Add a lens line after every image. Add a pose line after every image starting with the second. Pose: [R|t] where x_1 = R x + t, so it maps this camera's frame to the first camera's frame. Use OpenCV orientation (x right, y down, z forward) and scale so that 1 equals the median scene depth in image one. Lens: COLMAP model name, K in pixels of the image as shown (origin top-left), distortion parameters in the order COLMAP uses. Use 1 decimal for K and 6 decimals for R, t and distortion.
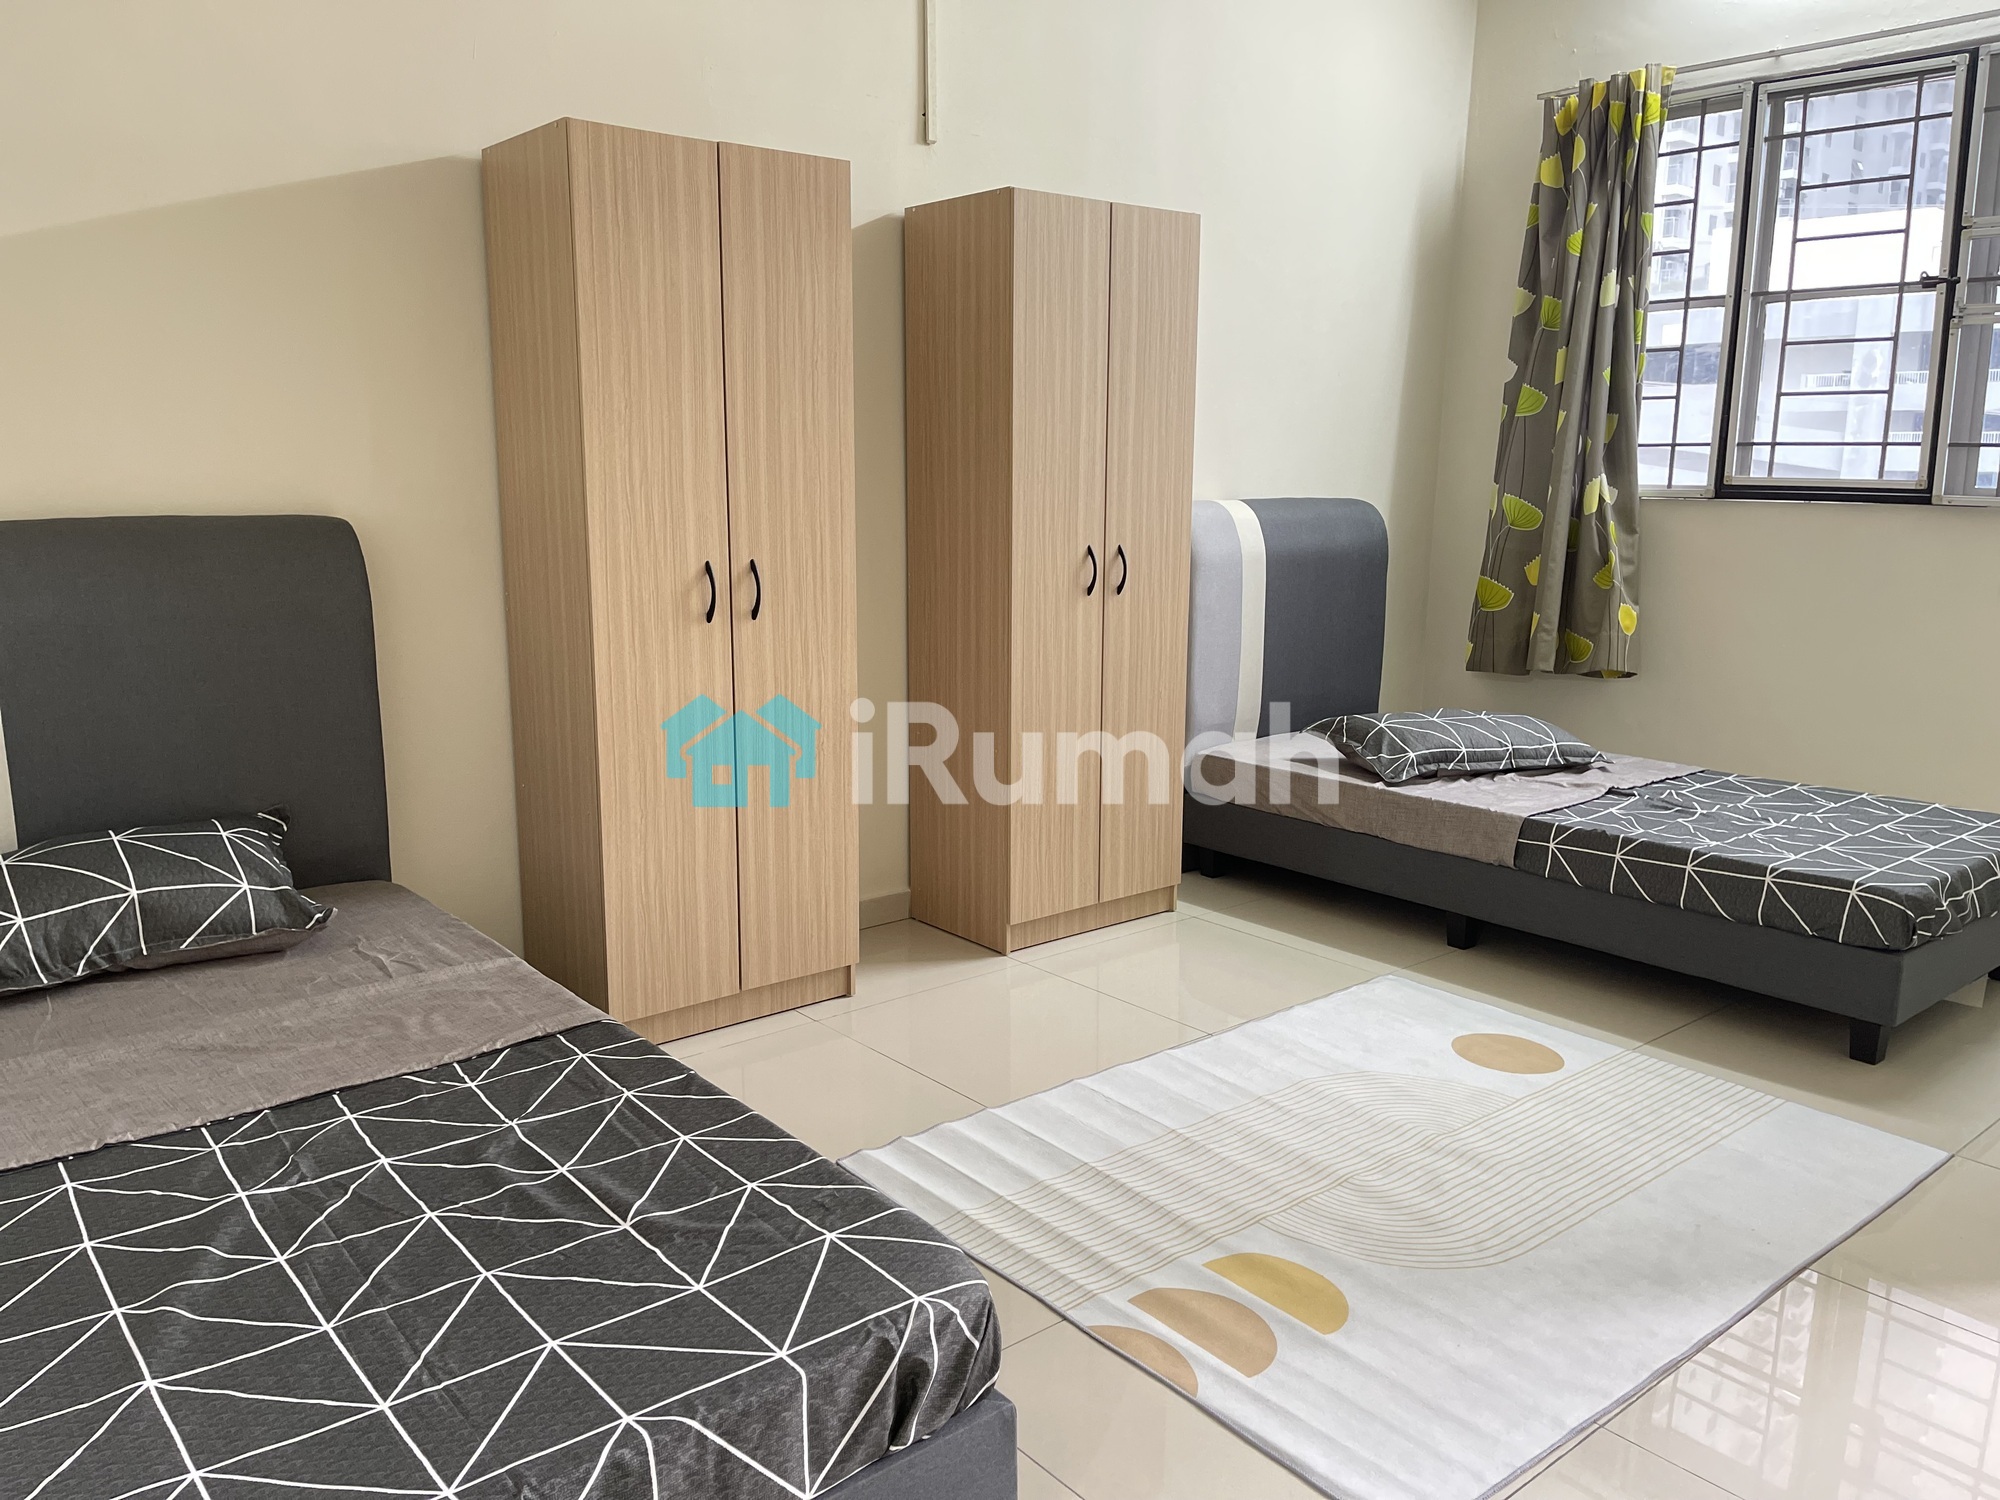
lens RADIAL K [[1516.8, 0, 996.6], [0, 1516.8, 754.2], [0, 0, 1]] dist [0.071546, -0.082829]
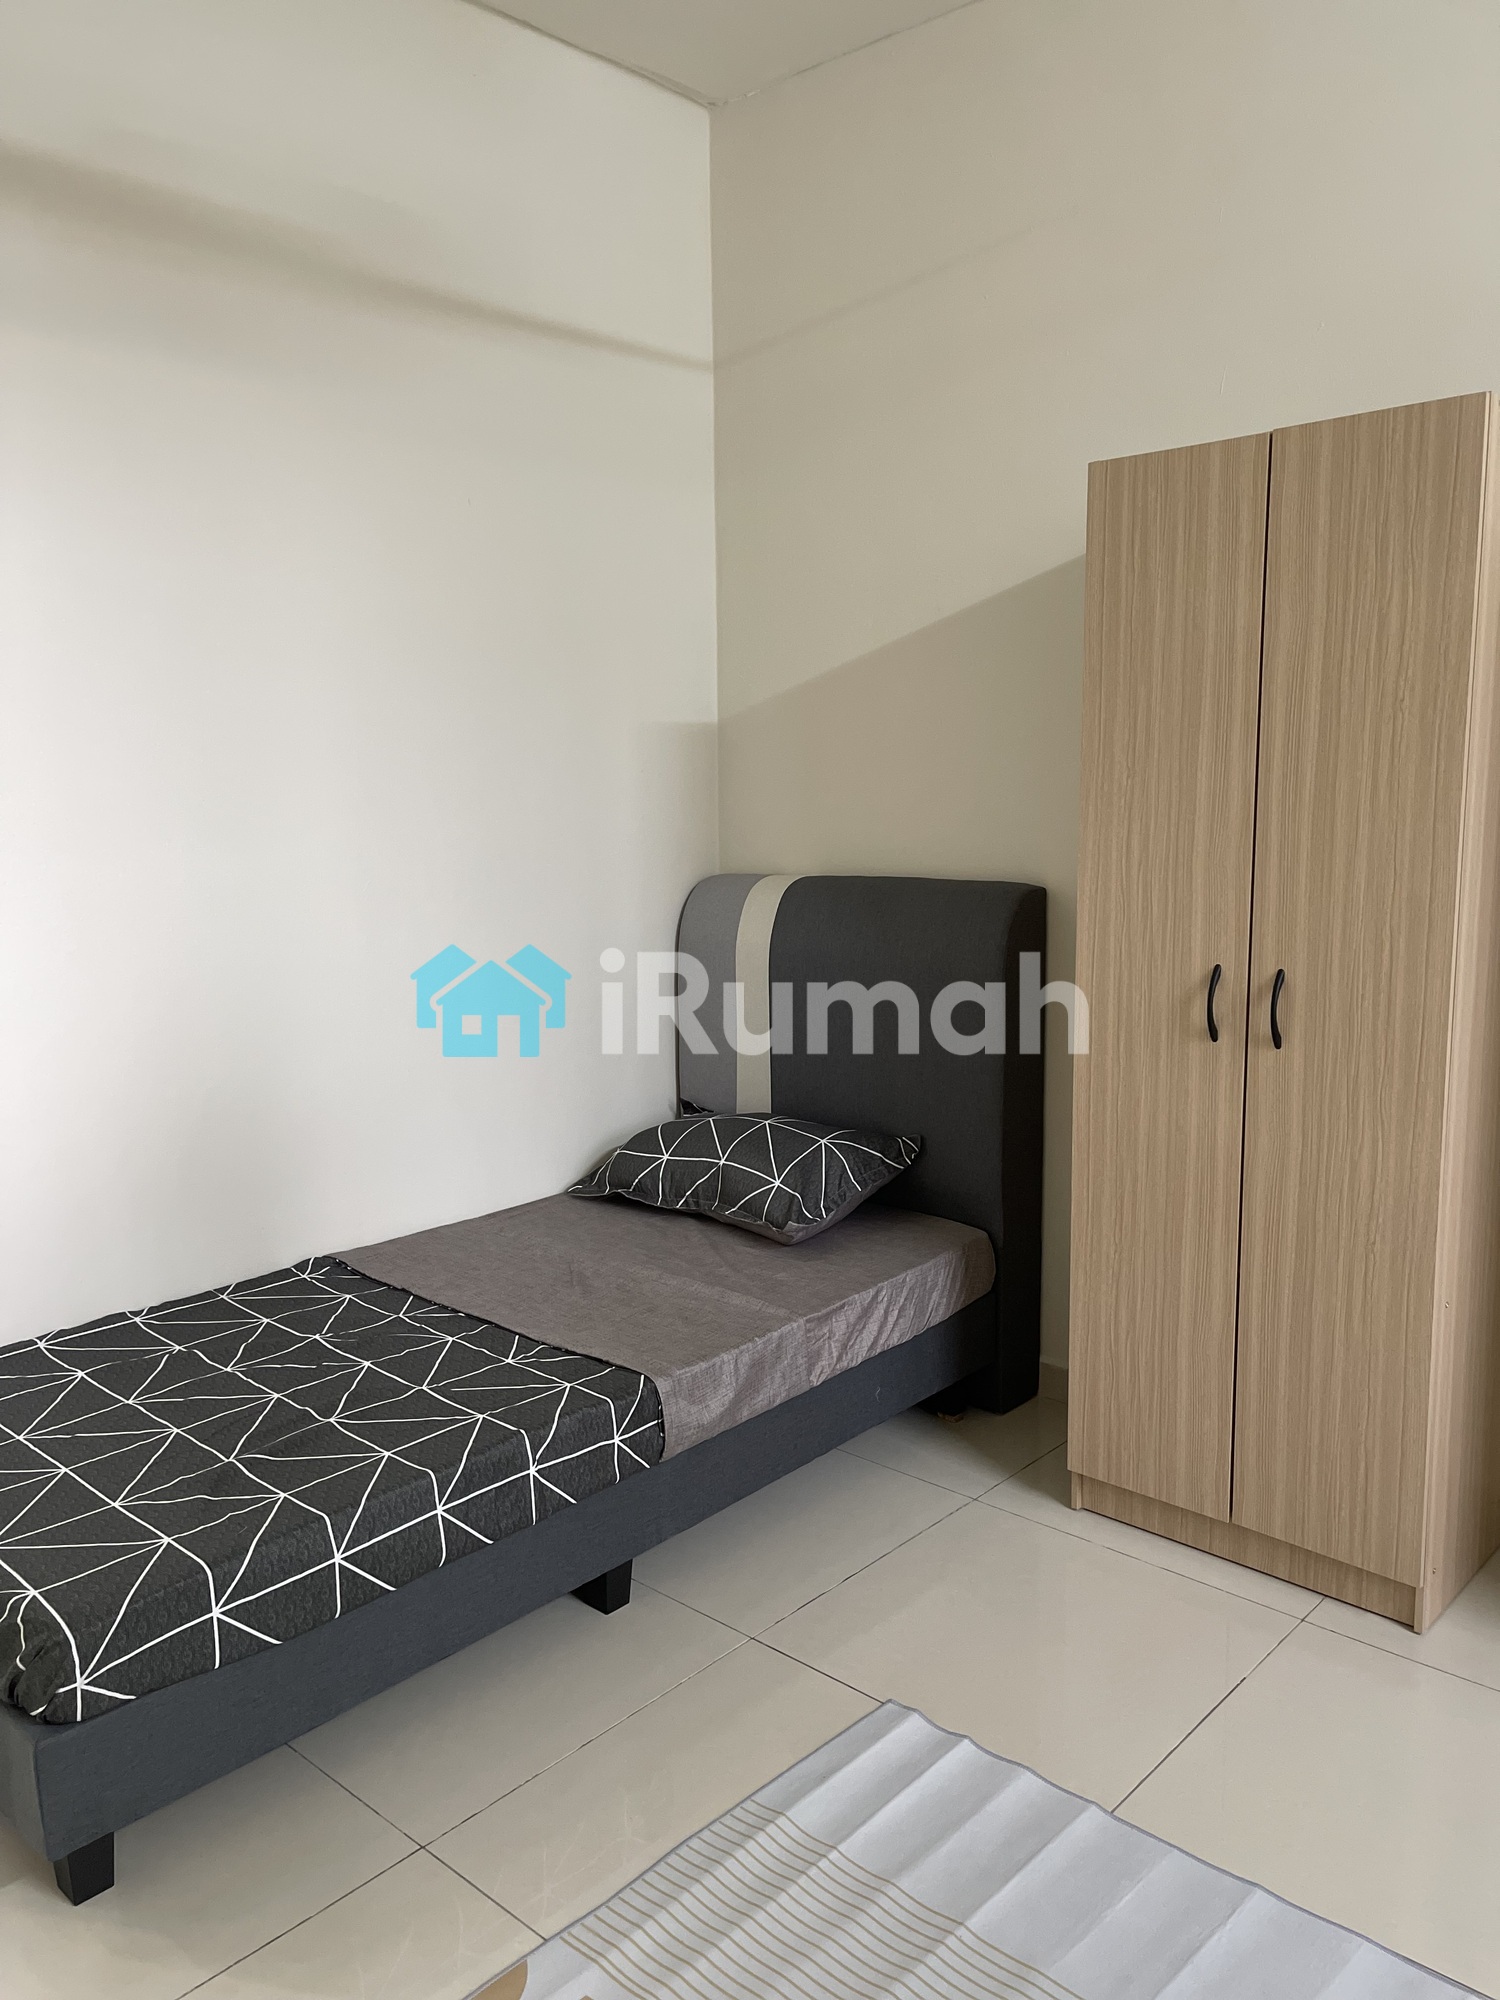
lens RADIAL K [[1516.8, 0, 755.0], [0, 1516.8, 998.2], [0, 0, 1]] dist [0.071546, -0.082829]
pose [[0.127816, 0.132813, -0.982865, 0.827218], [-0.172796, 0.978819, 0.109795, -0.230025], [0.976629, 0.155801, 0.148058, 0.966080]]
